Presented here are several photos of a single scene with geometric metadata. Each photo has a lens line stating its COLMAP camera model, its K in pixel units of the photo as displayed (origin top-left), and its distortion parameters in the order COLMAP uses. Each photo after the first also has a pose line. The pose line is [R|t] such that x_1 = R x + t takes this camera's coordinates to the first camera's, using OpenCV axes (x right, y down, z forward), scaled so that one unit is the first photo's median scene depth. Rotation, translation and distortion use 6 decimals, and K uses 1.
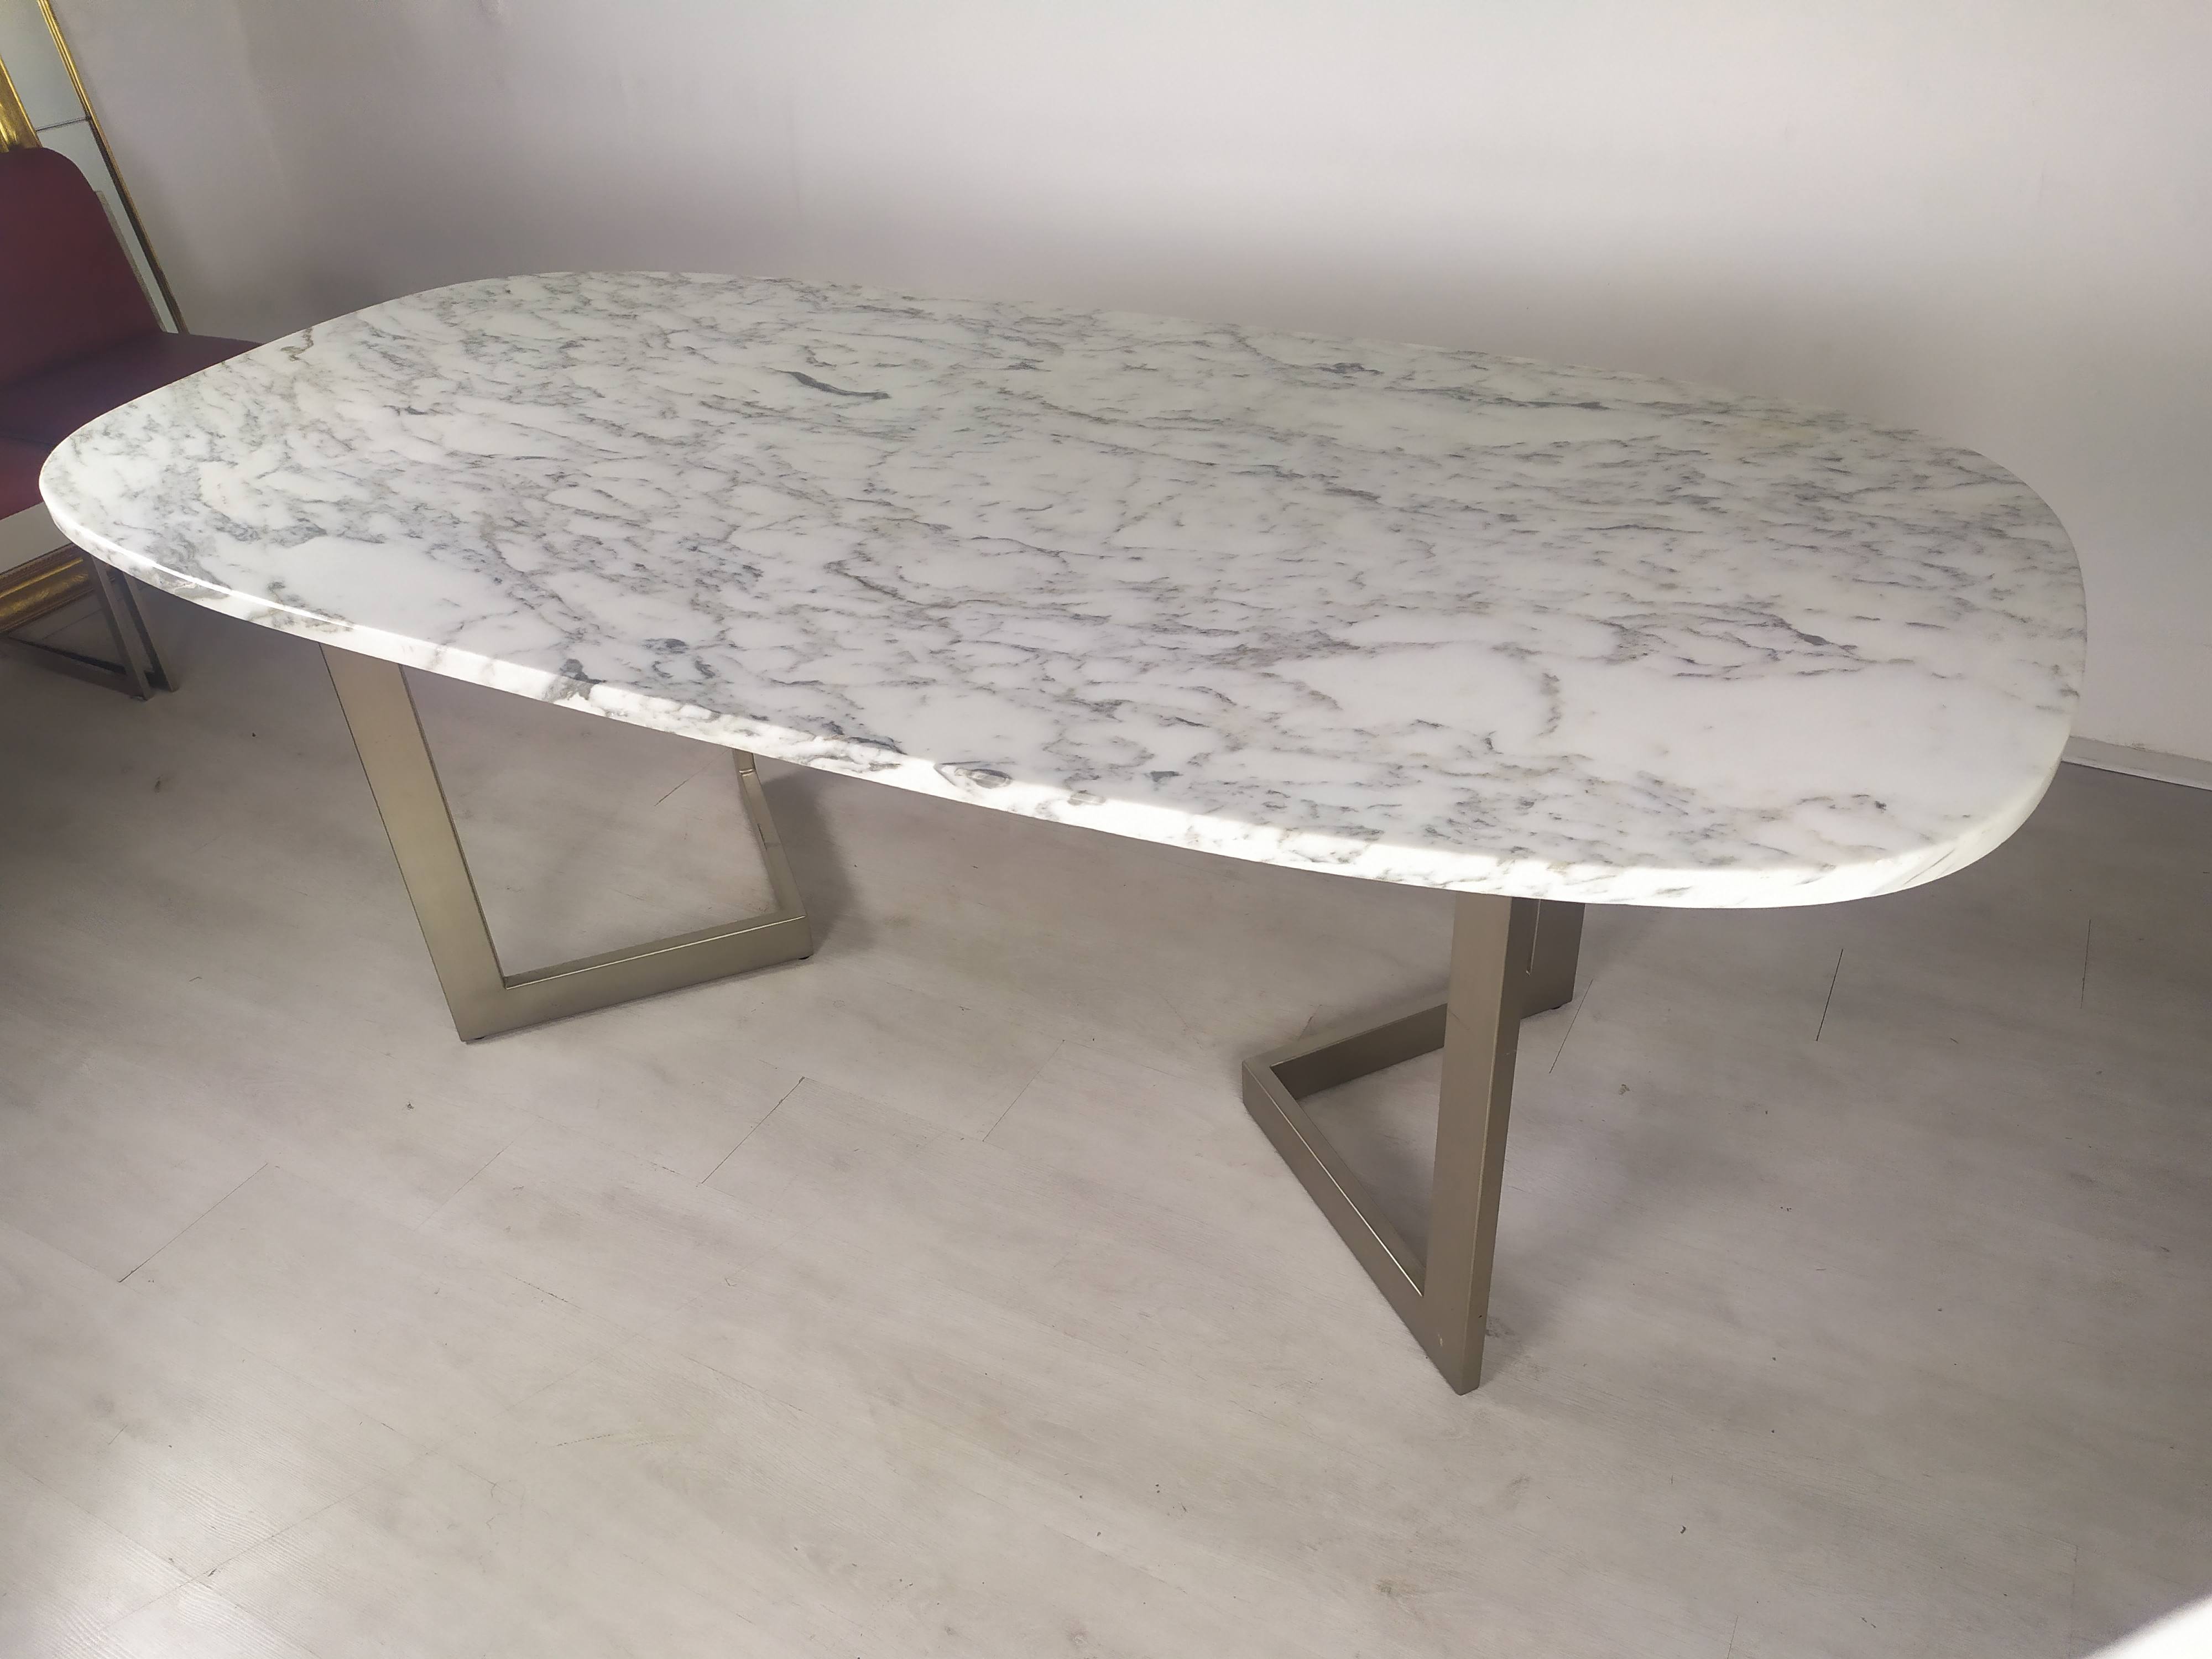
lens RADIAL K [[1678.4, 0, 1106.1], [0, 1678.4, 836.3], [0, 0, 1]] dist [0.061286, -0.051710]
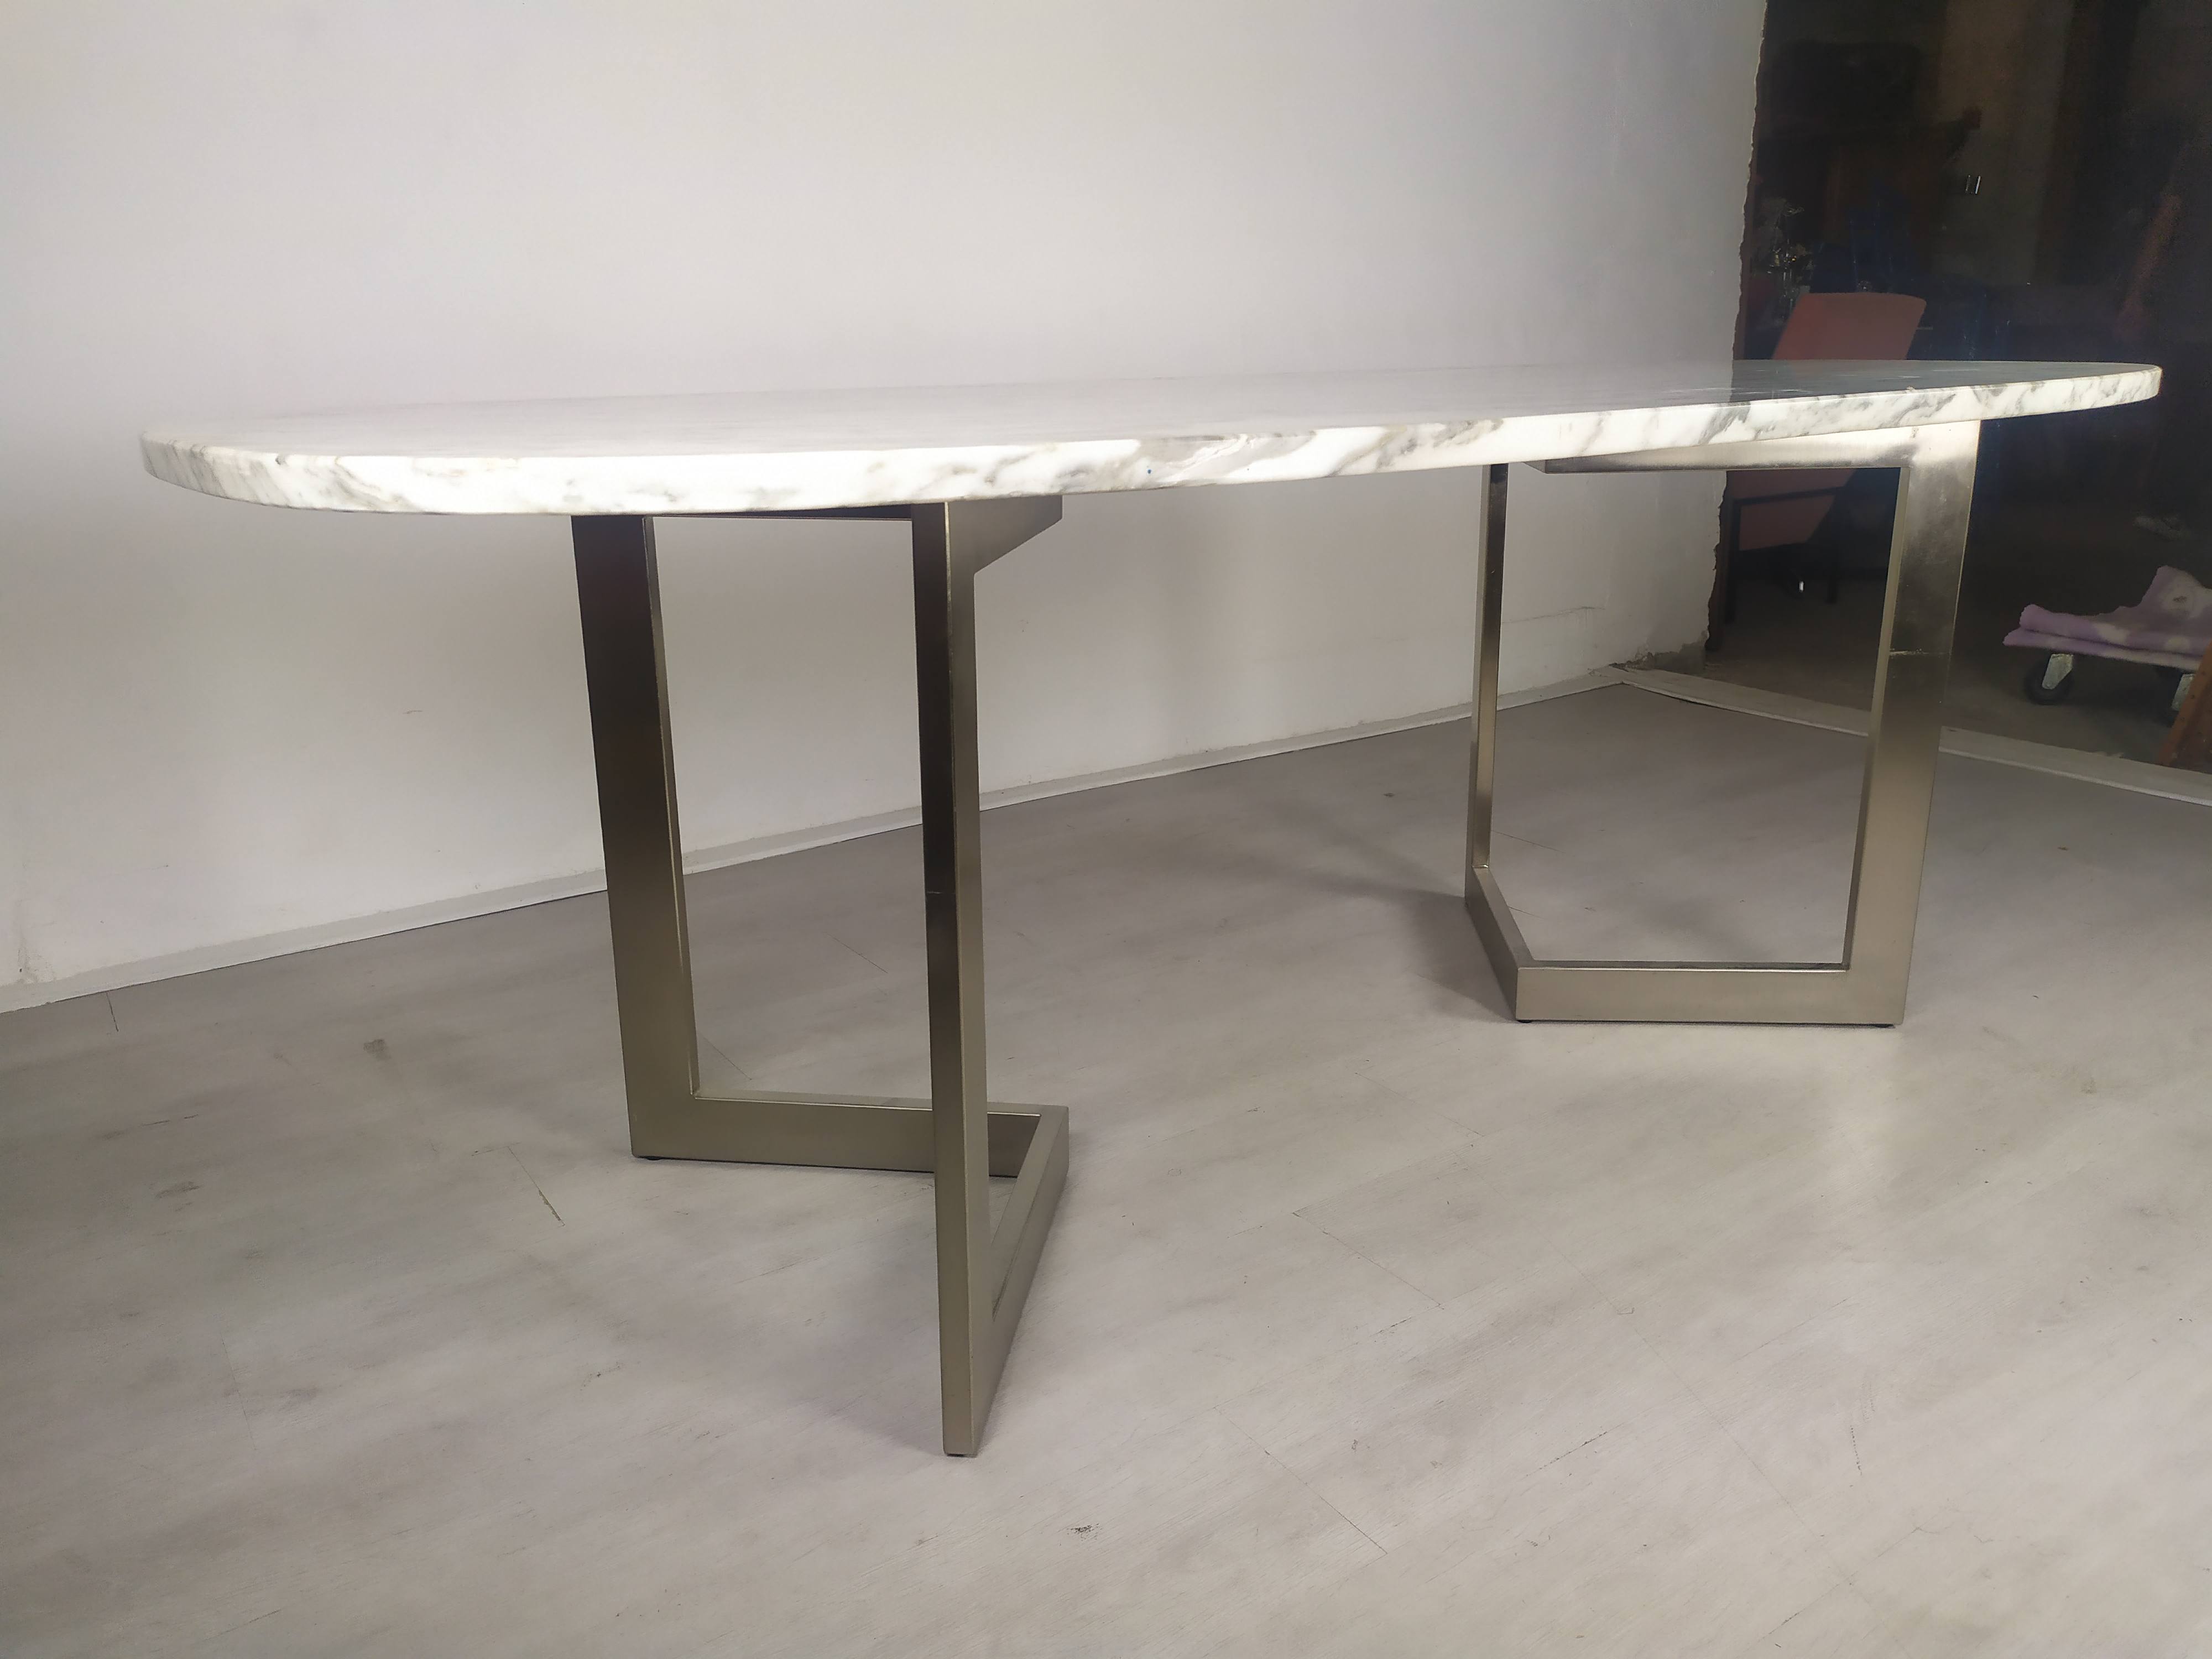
lens RADIAL K [[1678.4, 0, 1129.5], [0, 1678.4, 825.7], [0, 0, 1]] dist [0.061286, -0.051710]
pose [[0.447477, -0.214366, 0.868223, -1.162793], [0.506198, 0.861064, -0.048293, -0.015805], [-0.737243, 0.461103, 0.493818, 0.803905]]
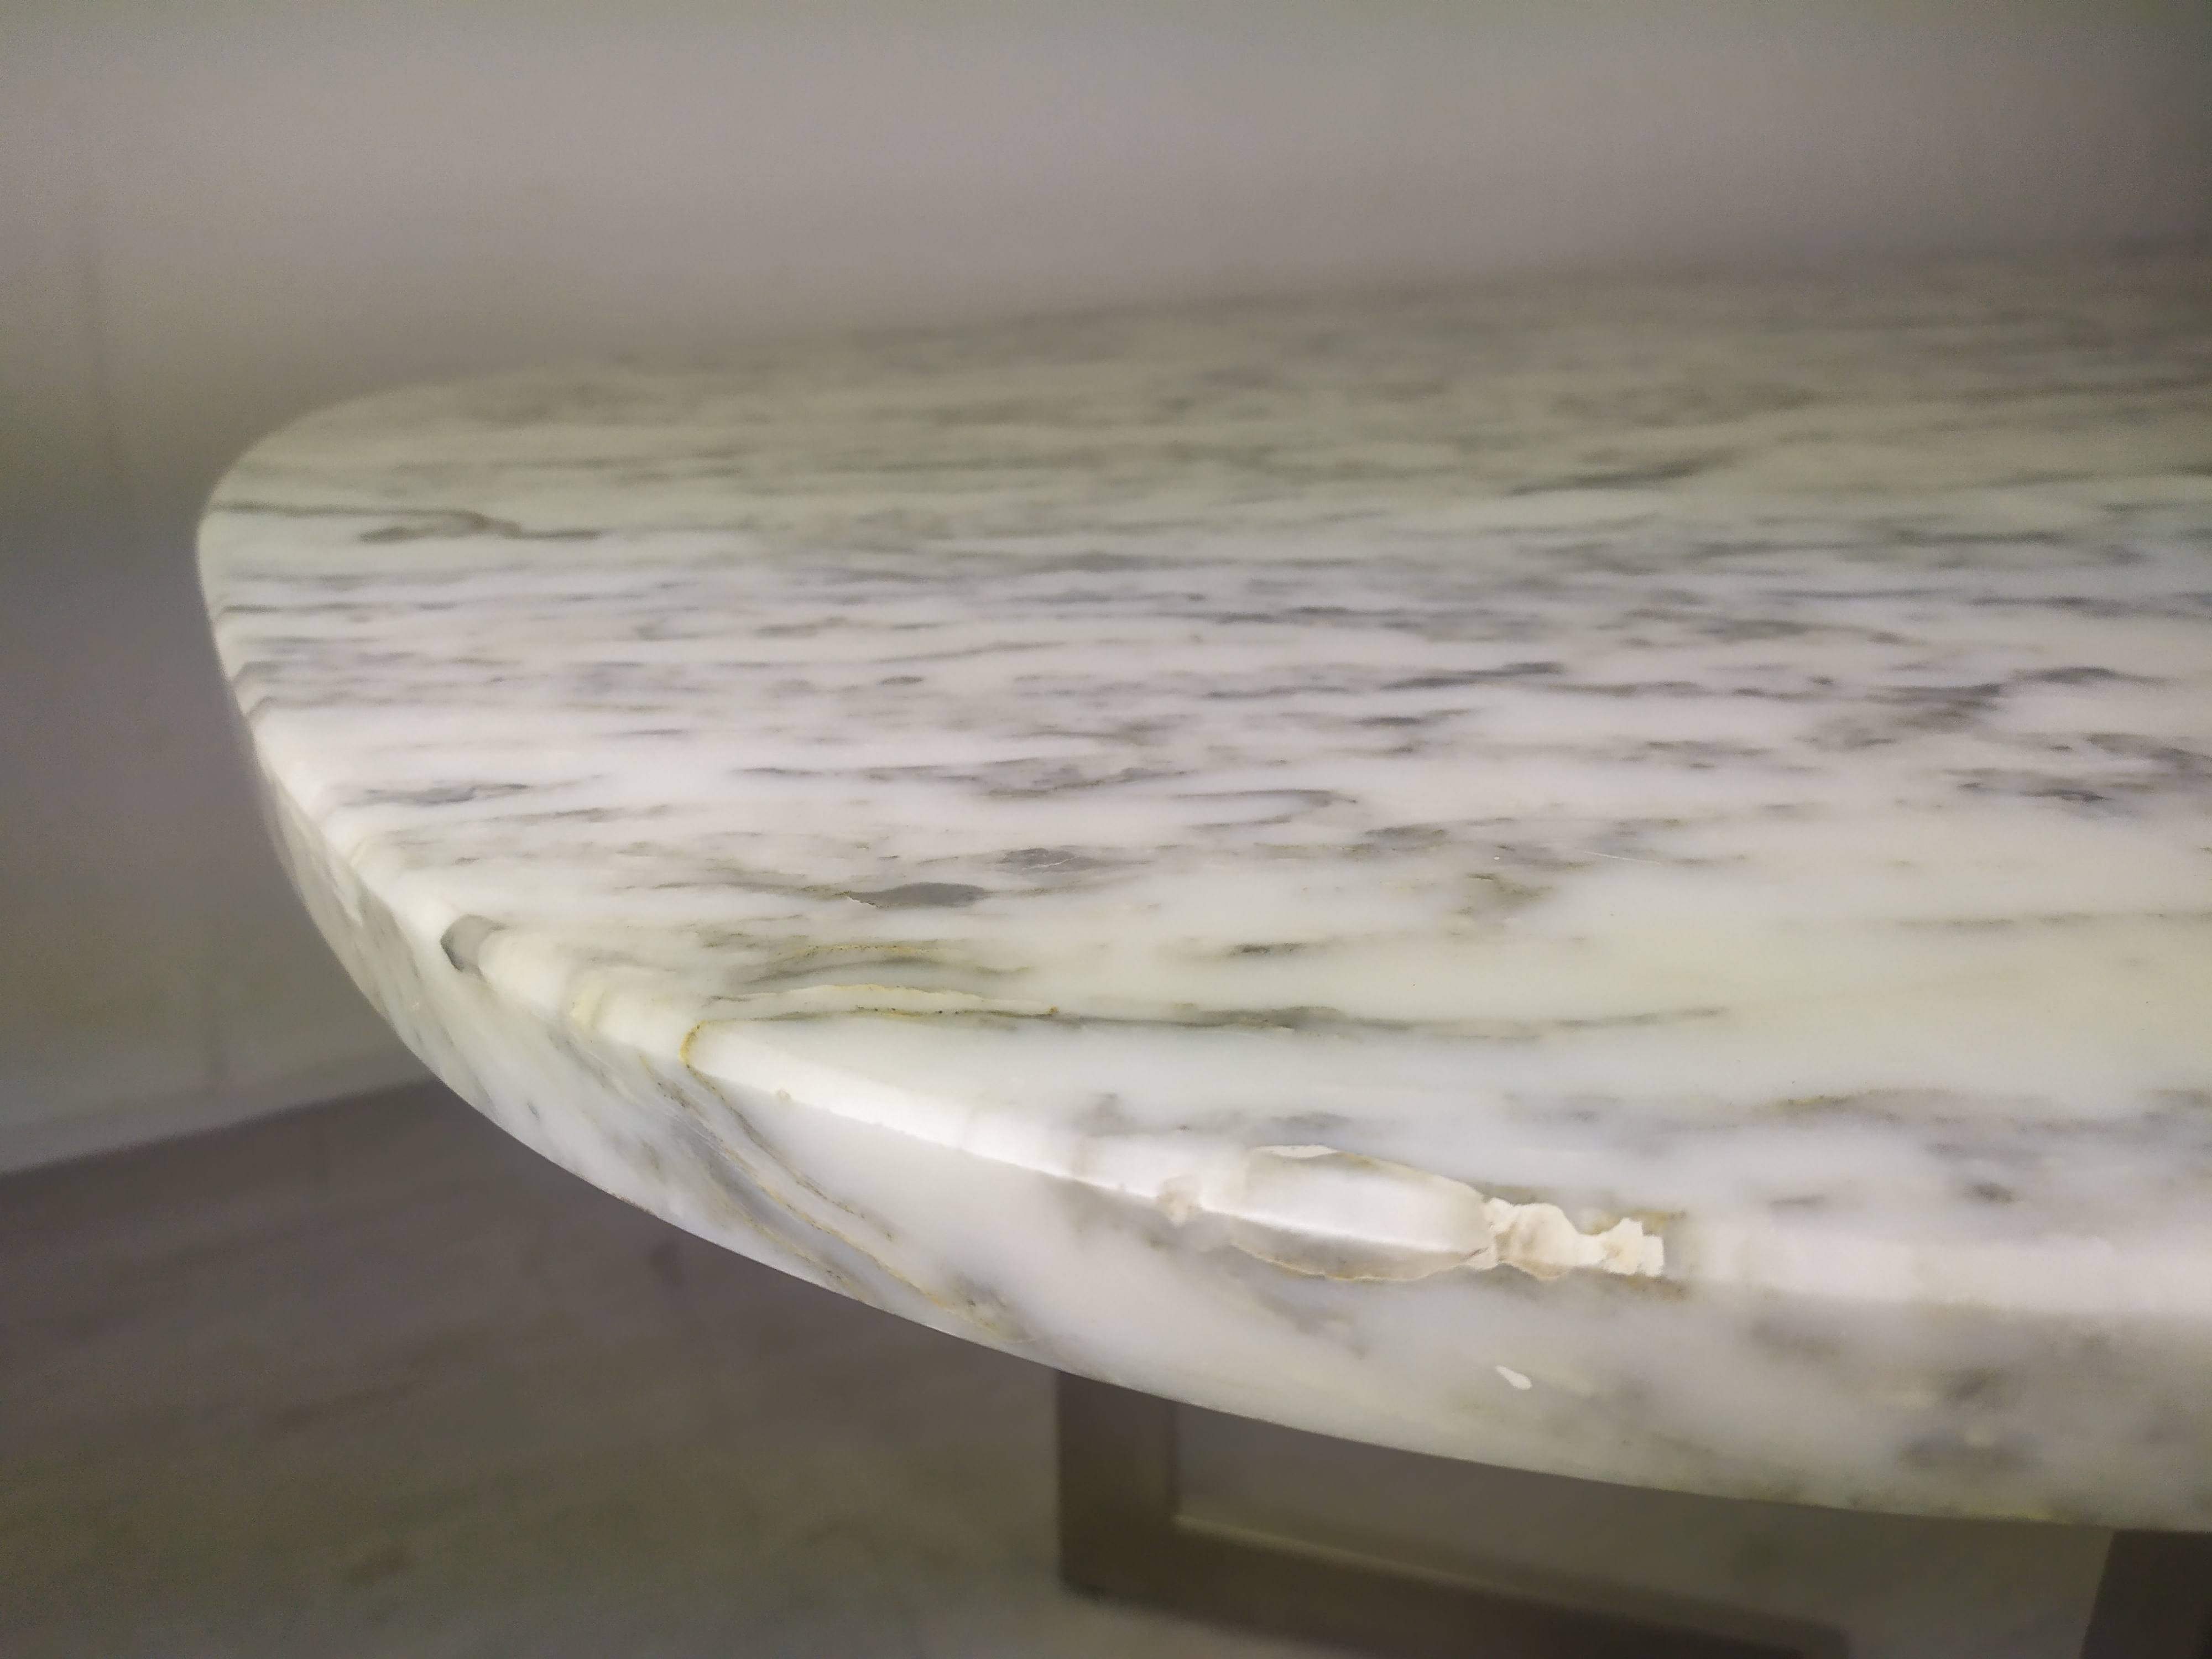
lens RADIAL K [[1707.7, 0, 1106.6], [0, 1707.7, 882.8], [0, 0, 1]] dist [0.064859, -0.083863]
pose [[0.590977, -0.288317, 0.753405, -0.825202], [0.453963, 0.890892, -0.015161, -0.283805], [-0.666831, 0.350978, 0.657382, 1.127222]]
